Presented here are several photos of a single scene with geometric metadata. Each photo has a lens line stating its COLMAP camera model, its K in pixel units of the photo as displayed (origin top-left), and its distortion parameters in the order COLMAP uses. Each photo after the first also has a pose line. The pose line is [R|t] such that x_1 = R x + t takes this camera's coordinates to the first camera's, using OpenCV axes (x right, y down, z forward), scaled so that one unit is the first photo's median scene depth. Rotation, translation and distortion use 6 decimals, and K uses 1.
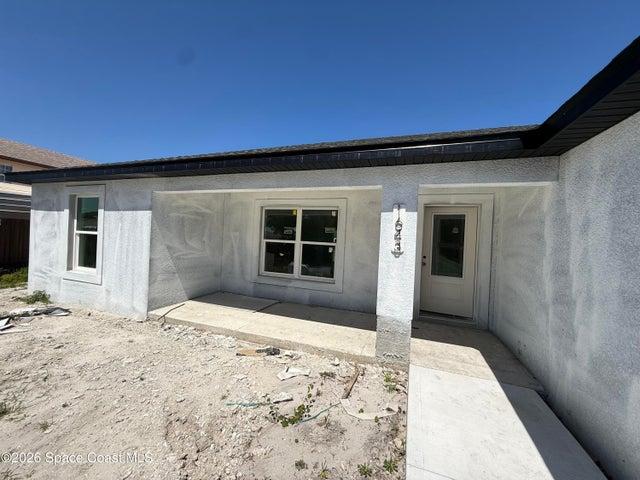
lens RADIAL K [[254.5, 0, 318.5], [0, 254.5, 239.7], [0, 0, 1]] dist [-0.000906, -0.000191]
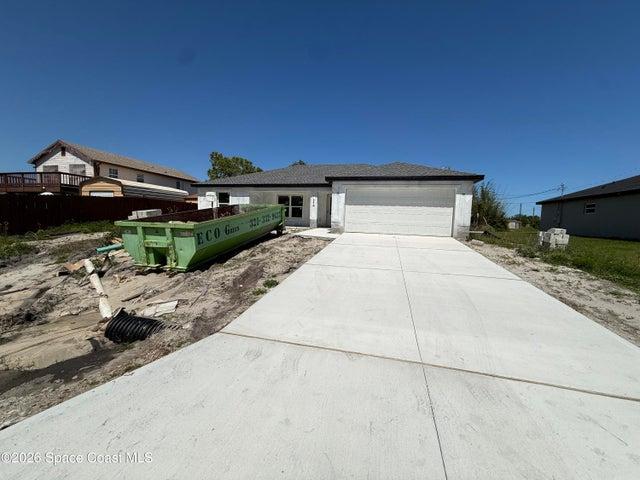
lens RADIAL K [[254.5, 0, 318.5], [0, 254.5, 239.7], [0, 0, 1]] dist [-0.000906, -0.000191]
pose [[0.999437, -0.020269, 0.026739, 0.167436], [0.018355, 0.997379, 0.069986, 0.200345], [-0.028087, -0.069455, 0.997190, -2.049145]]
